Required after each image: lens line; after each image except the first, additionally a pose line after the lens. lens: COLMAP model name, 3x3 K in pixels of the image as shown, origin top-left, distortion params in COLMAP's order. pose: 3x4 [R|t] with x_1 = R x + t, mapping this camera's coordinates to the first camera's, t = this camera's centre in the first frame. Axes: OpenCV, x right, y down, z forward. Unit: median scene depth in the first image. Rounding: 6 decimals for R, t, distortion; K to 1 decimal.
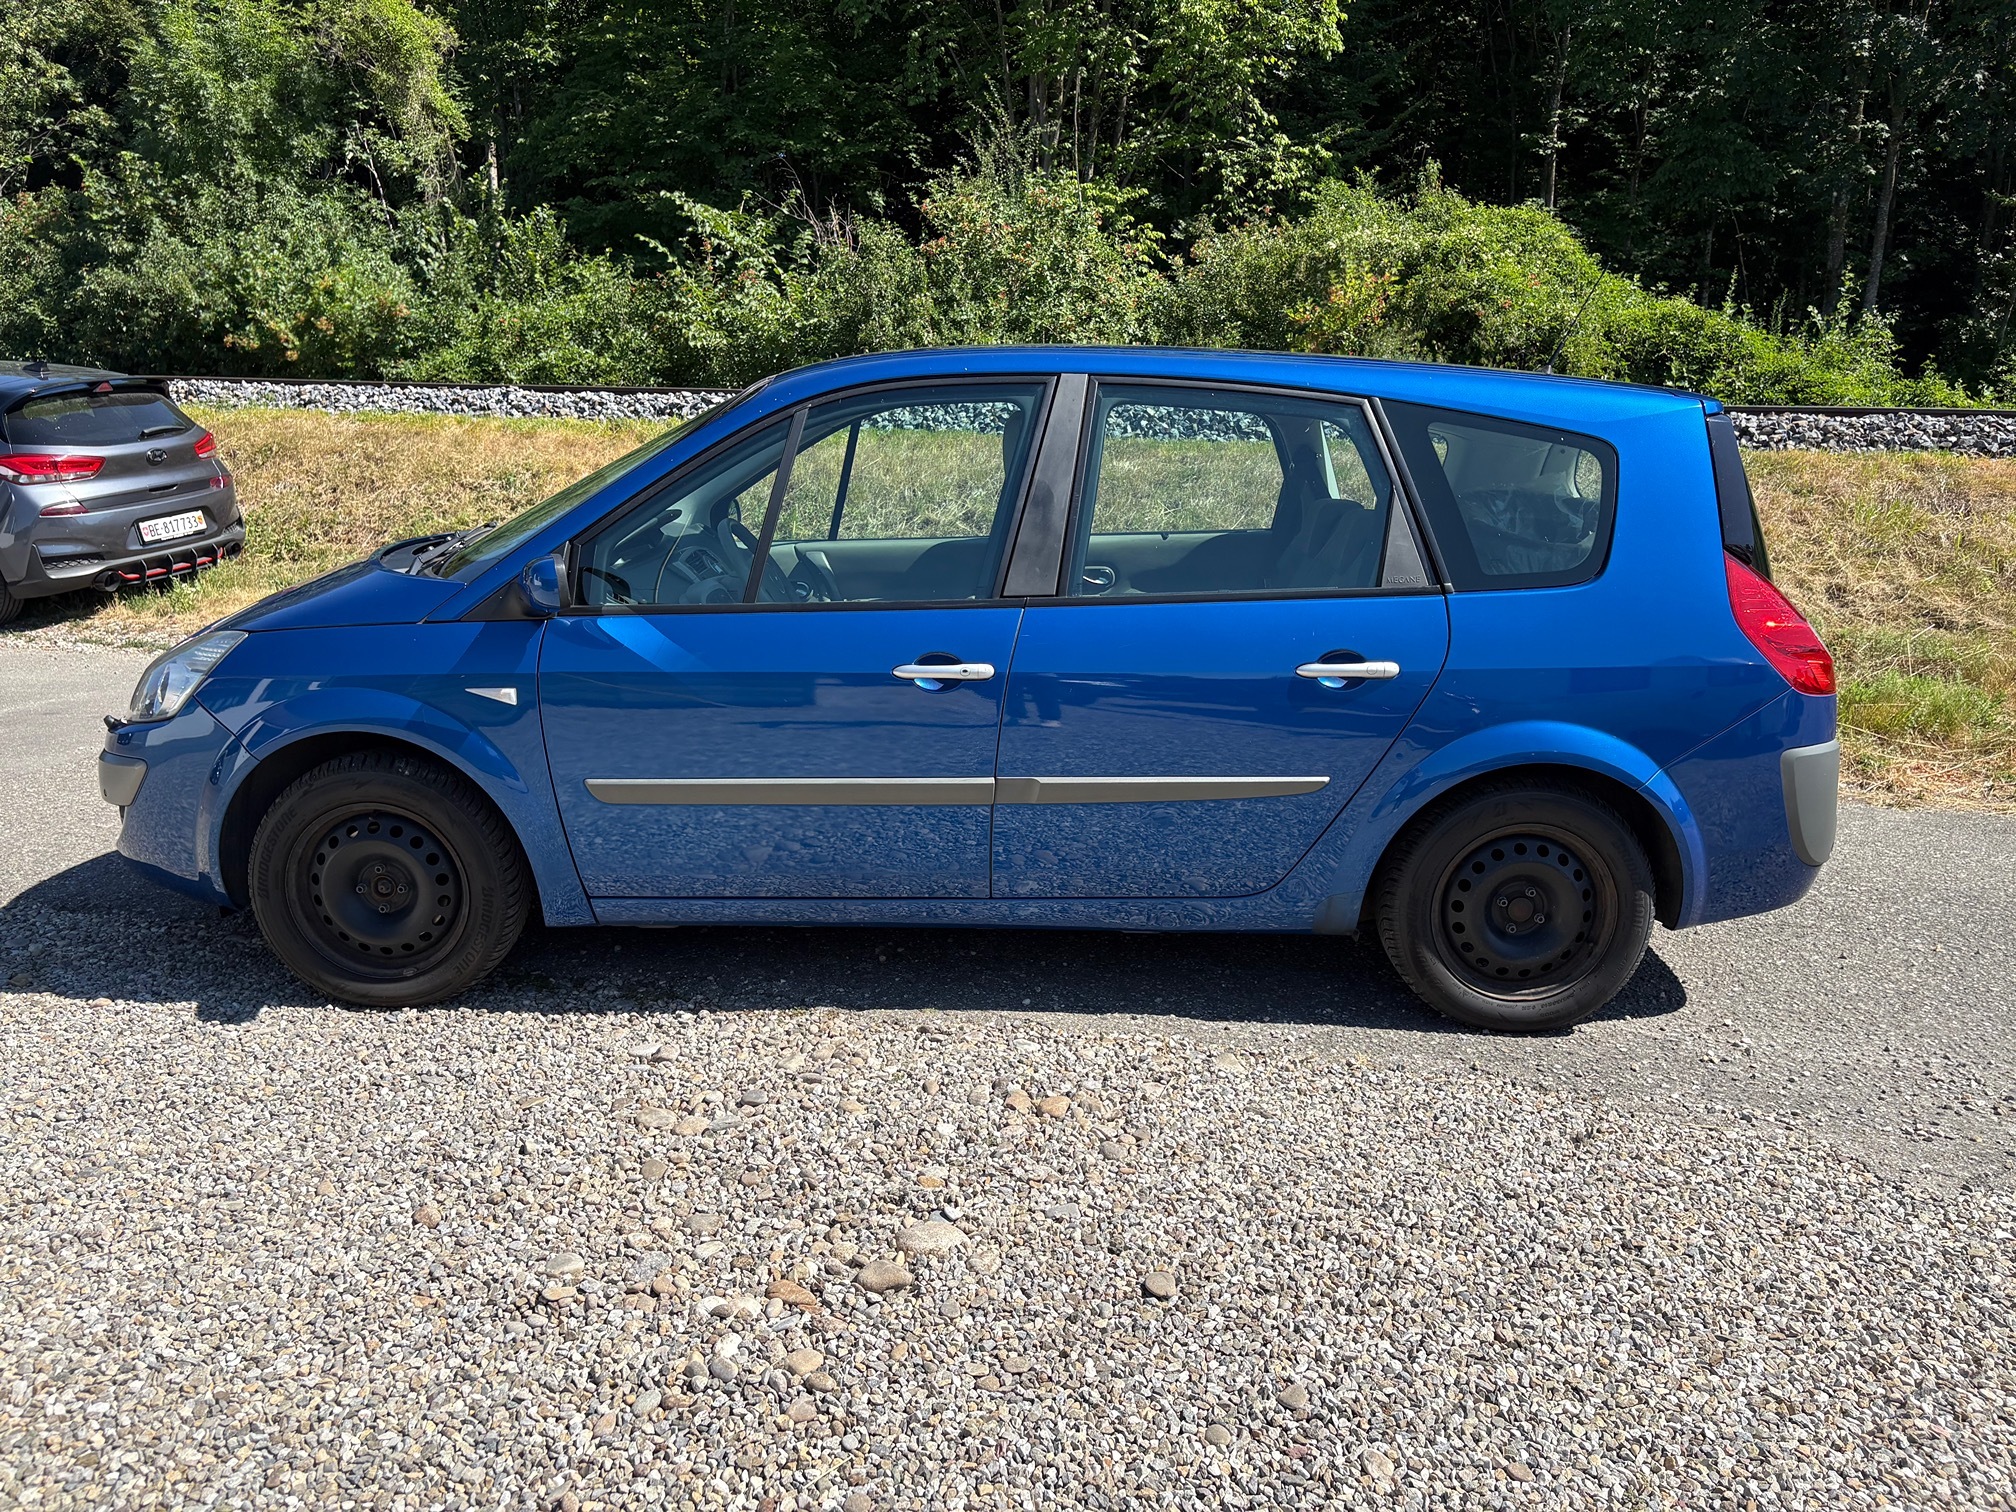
lens RADIAL K [[1518.5, 0, 1008.0], [0, 1518.5, 756.0], [0, 0, 1]] dist [0.006068, 0.000665]
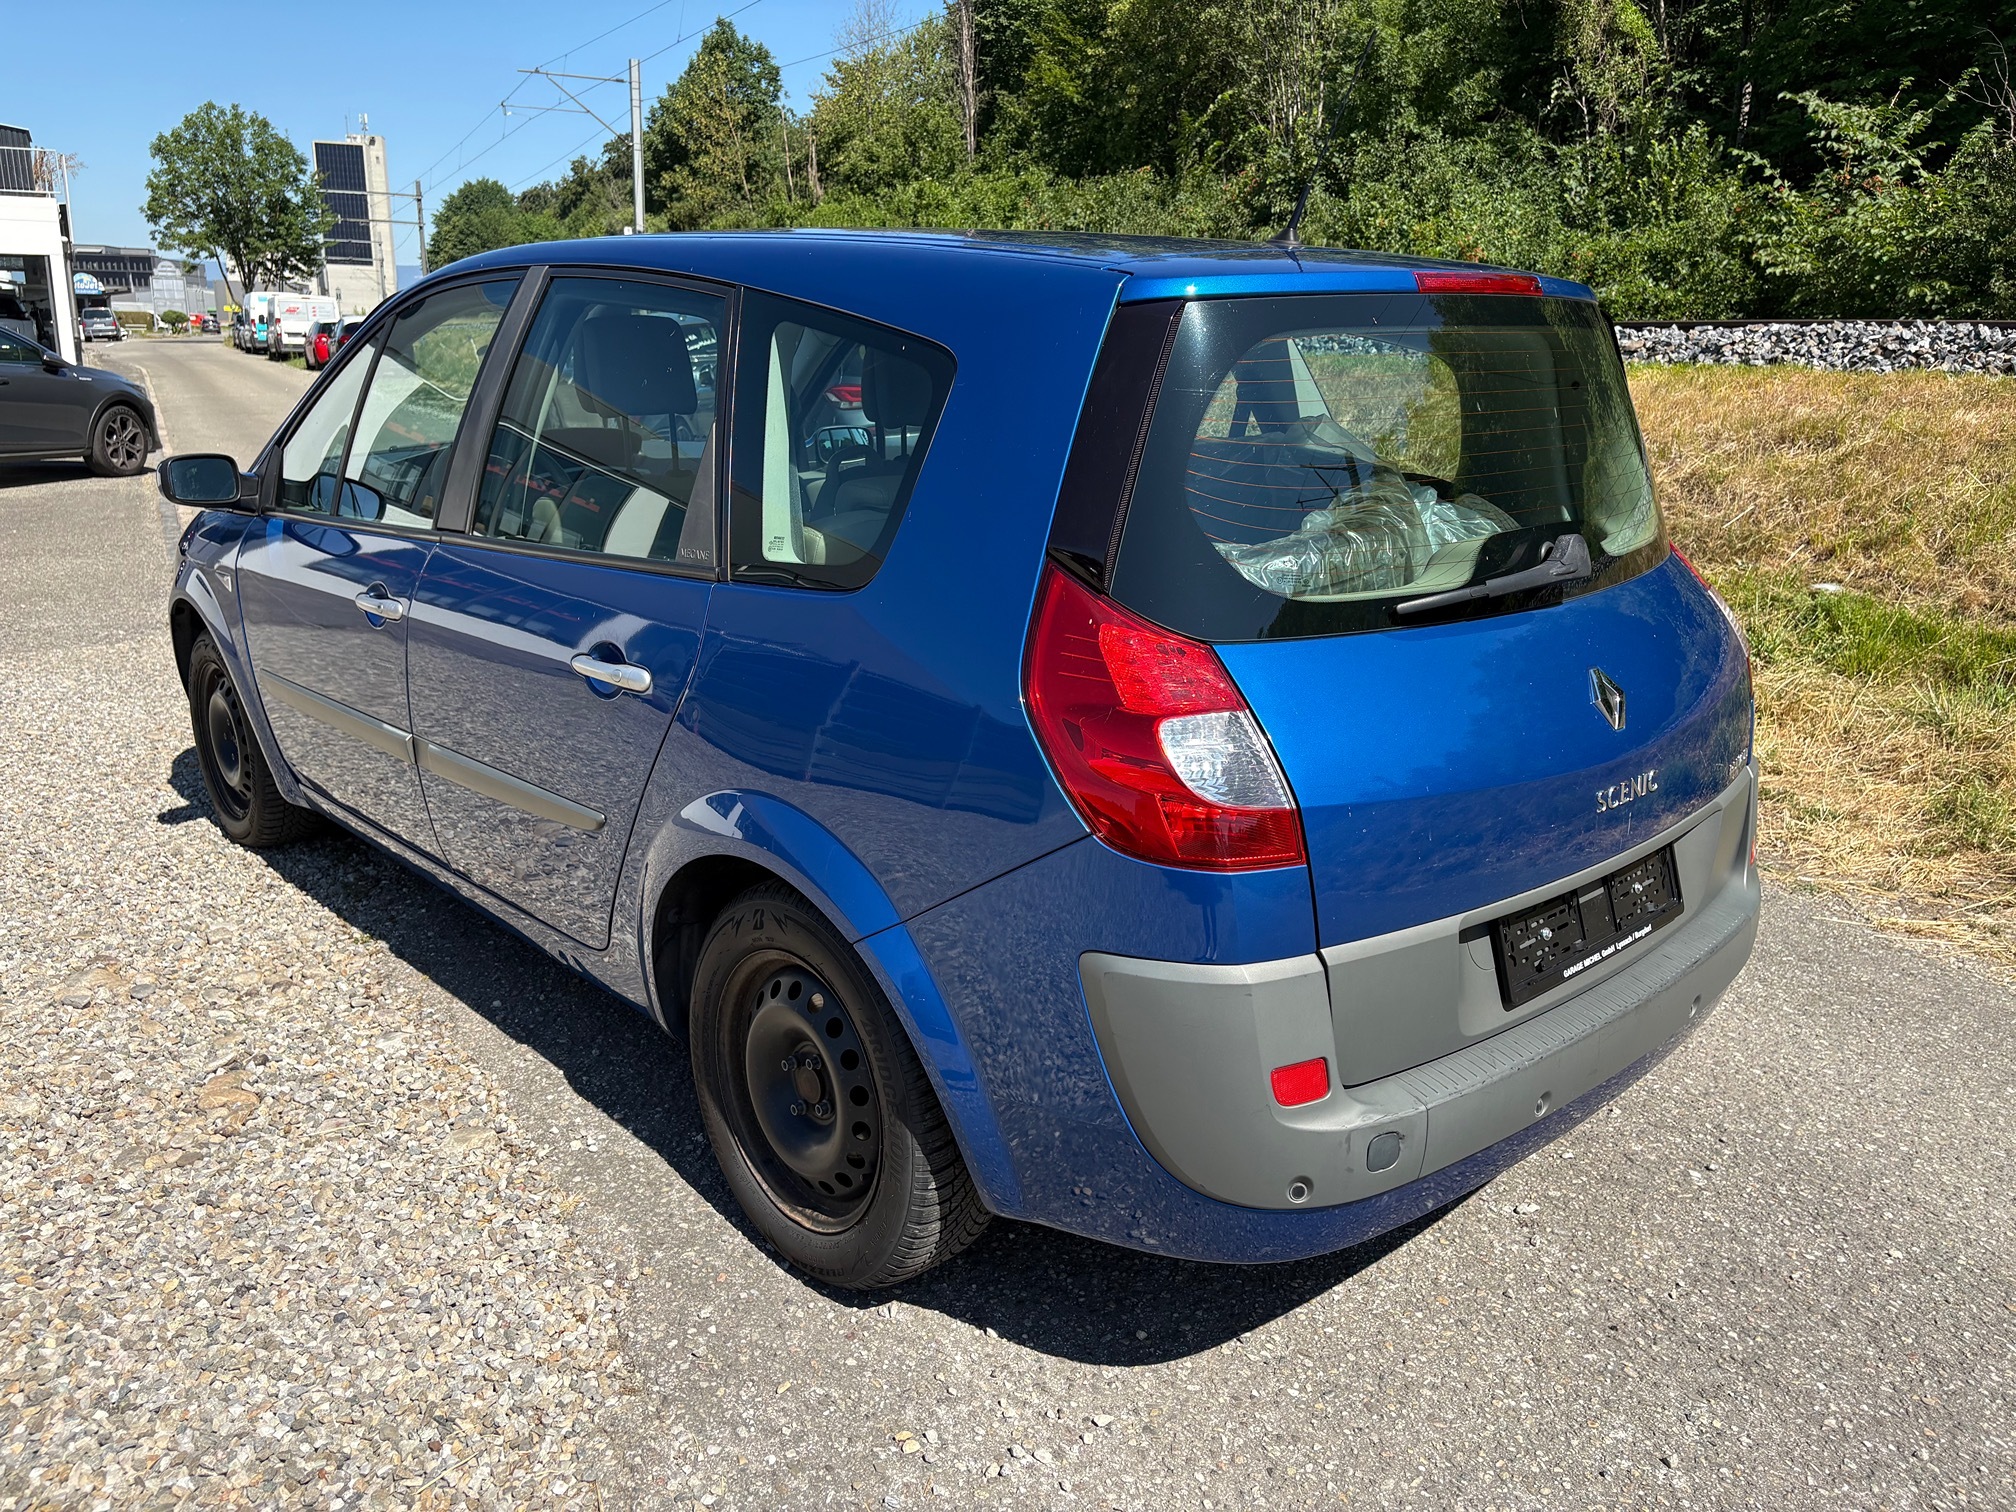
lens RADIAL K [[1518.5, 0, 1008.0], [0, 1518.5, 756.0], [0, 0, 1]] dist [0.006068, 0.000665]
pose [[0.704786, 0.175785, -0.687297, 0.117785], [-0.152641, 0.983698, 0.095069, -0.015885], [0.692804, 0.037906, 0.720129, 0.084999]]
